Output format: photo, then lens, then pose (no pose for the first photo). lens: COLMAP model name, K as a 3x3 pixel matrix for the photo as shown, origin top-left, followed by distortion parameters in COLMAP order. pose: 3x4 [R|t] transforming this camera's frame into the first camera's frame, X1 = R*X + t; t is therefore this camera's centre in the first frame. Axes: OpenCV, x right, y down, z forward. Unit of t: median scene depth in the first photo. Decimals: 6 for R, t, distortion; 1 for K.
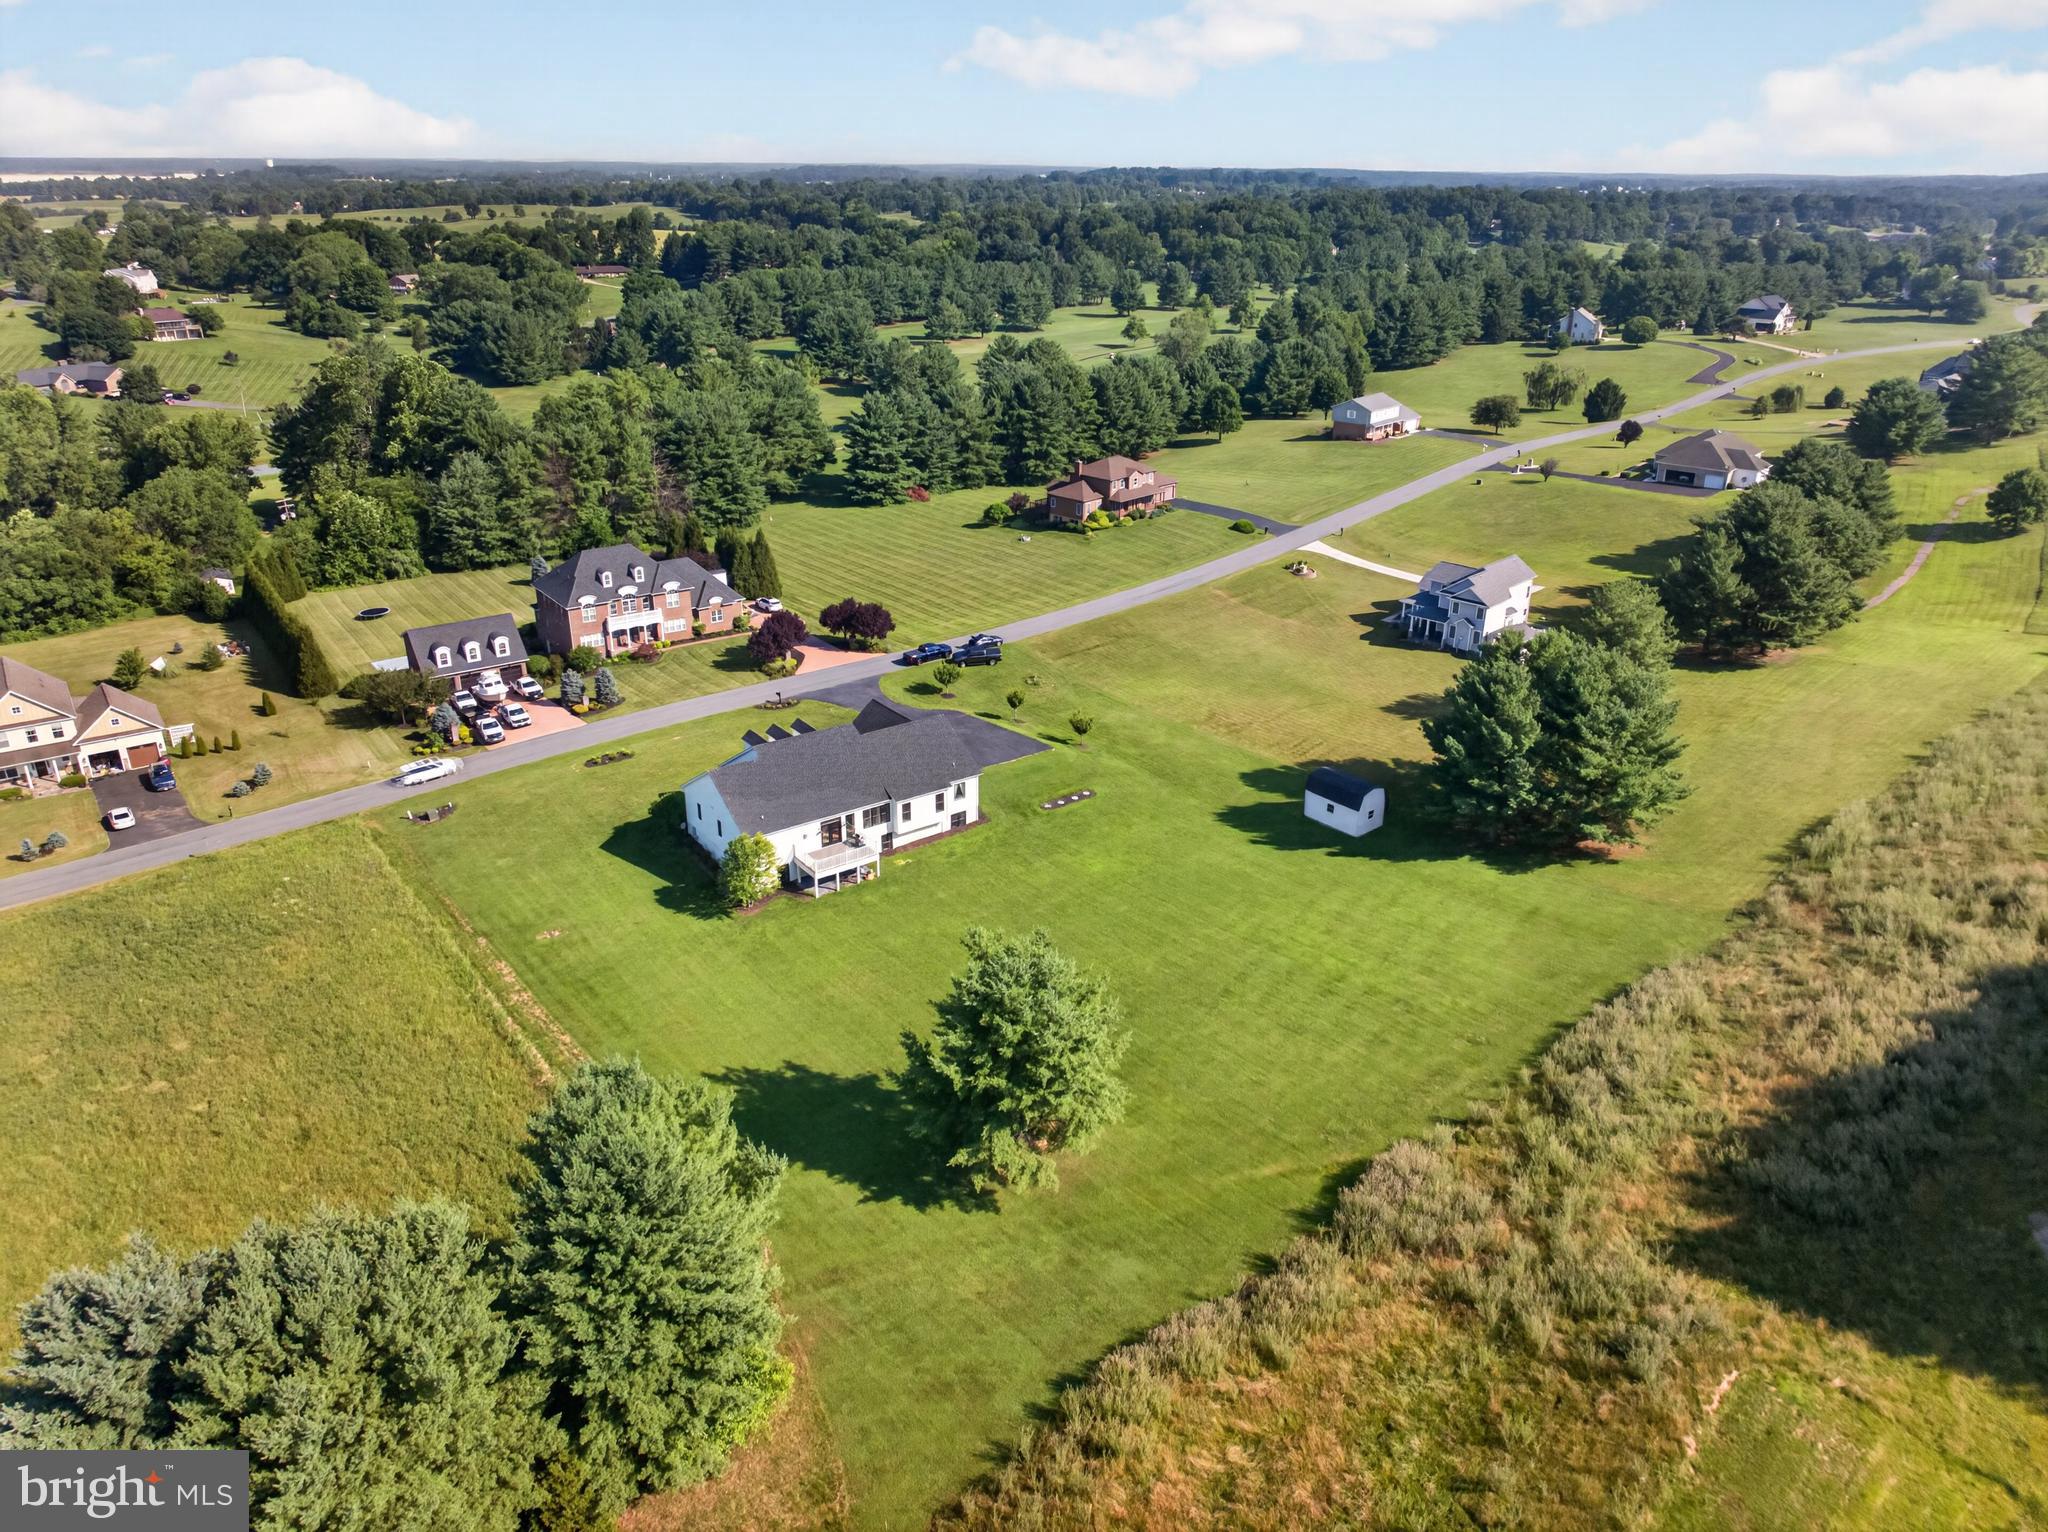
lens RADIAL K [[1396.1, 0, 1041.0], [0, 1396.1, 778.8], [0, 0, 1]] dist [0.001366, -0.007141]
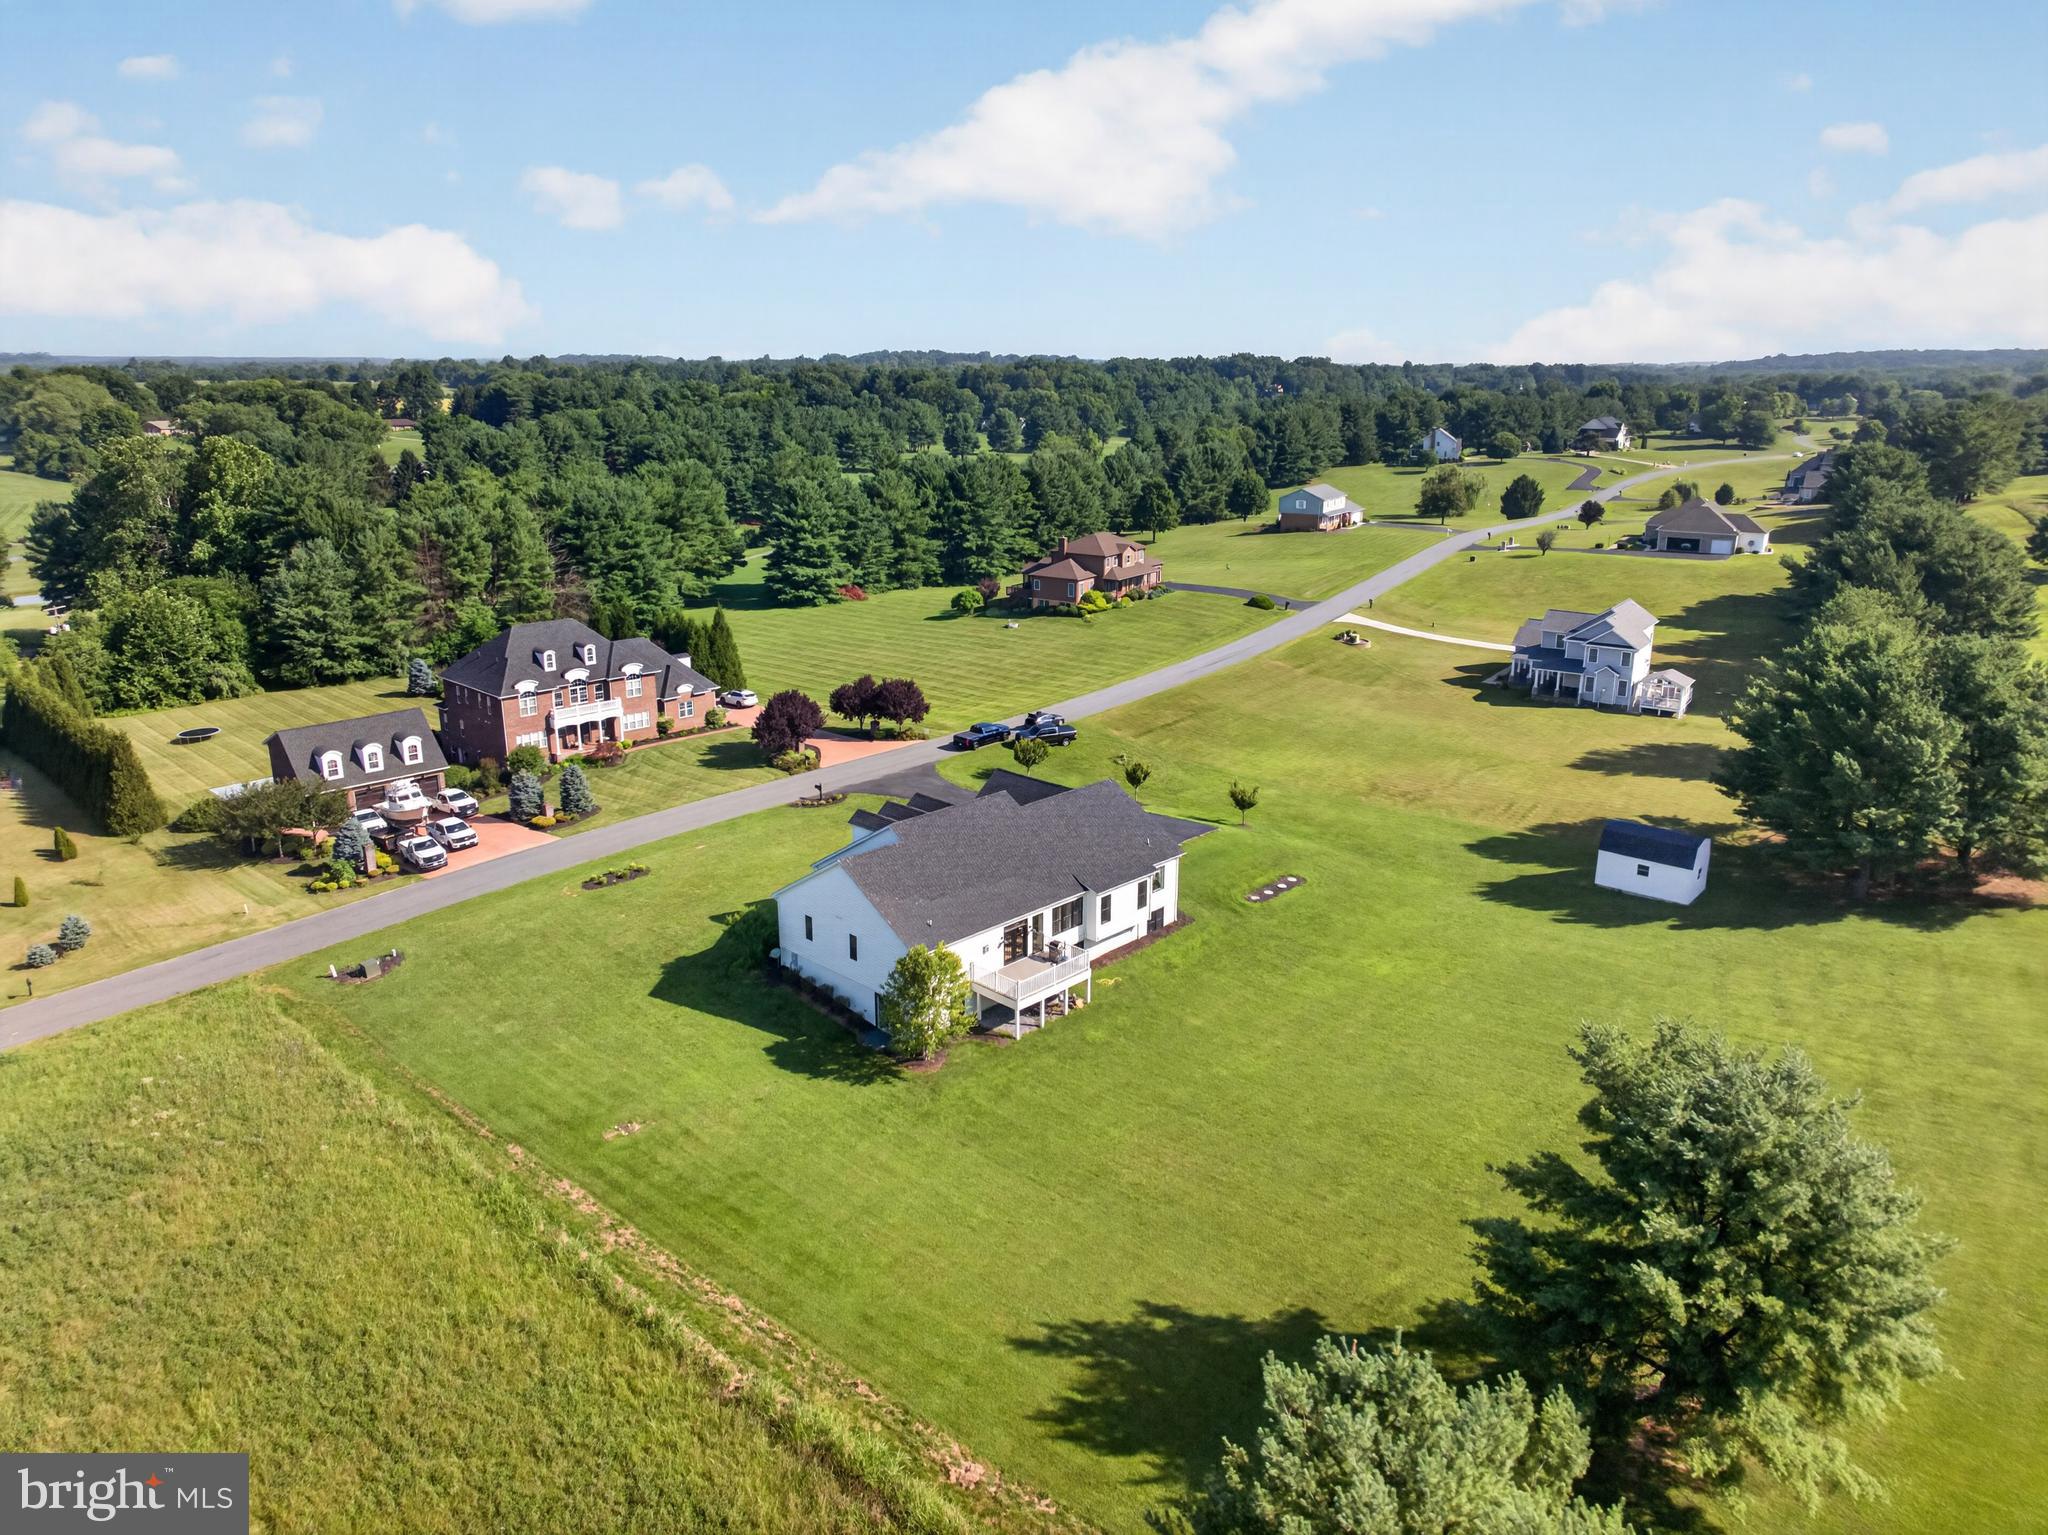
lens RADIAL K [[1396.1, 0, 1041.7], [0, 1396.1, 775.3], [0, 0, 1]] dist [0.001366, -0.007141]
pose [[0.985718, -0.050276, 0.160725, -0.165700], [0.070193, 0.990198, -0.120748, 0.027601], [-0.153079, 0.130305, 0.979585, 0.216987]]
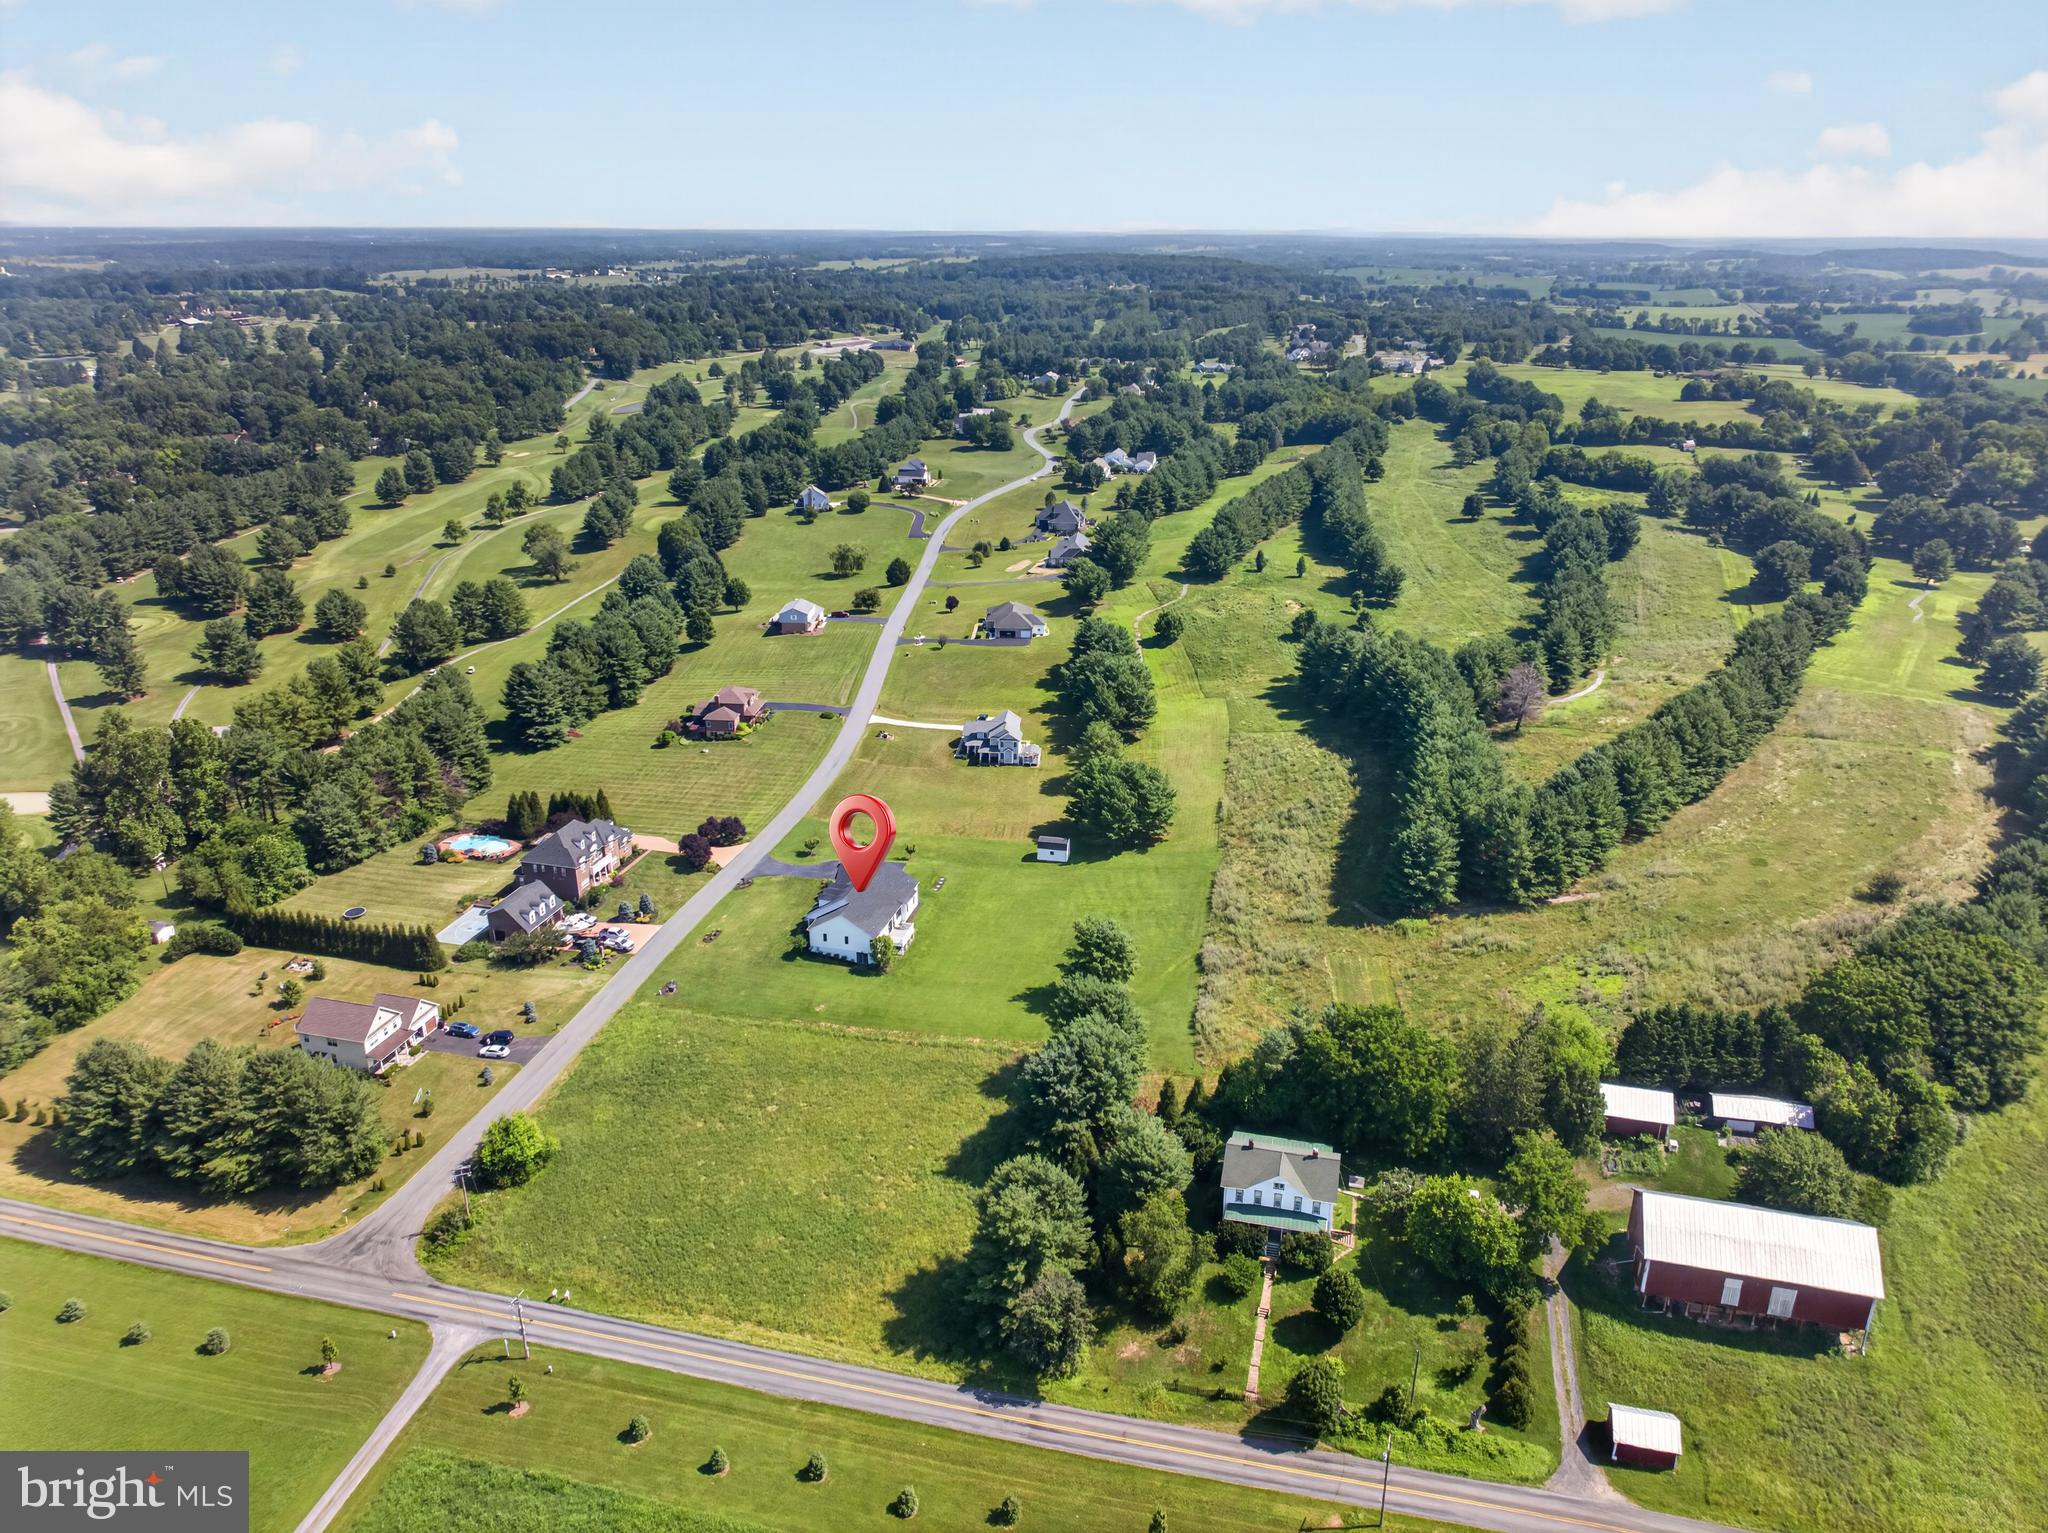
lens RADIAL K [[1396.1, 0, 1040.3], [0, 1396.1, 761.2], [0, 0, 1]] dist [0.001366, -0.007141]
pose [[0.775358, -0.233053, 0.586946, -0.796782], [0.255557, 0.965706, 0.045853, -0.167779], [-0.577504, 0.114446, 0.808326, -0.610400]]
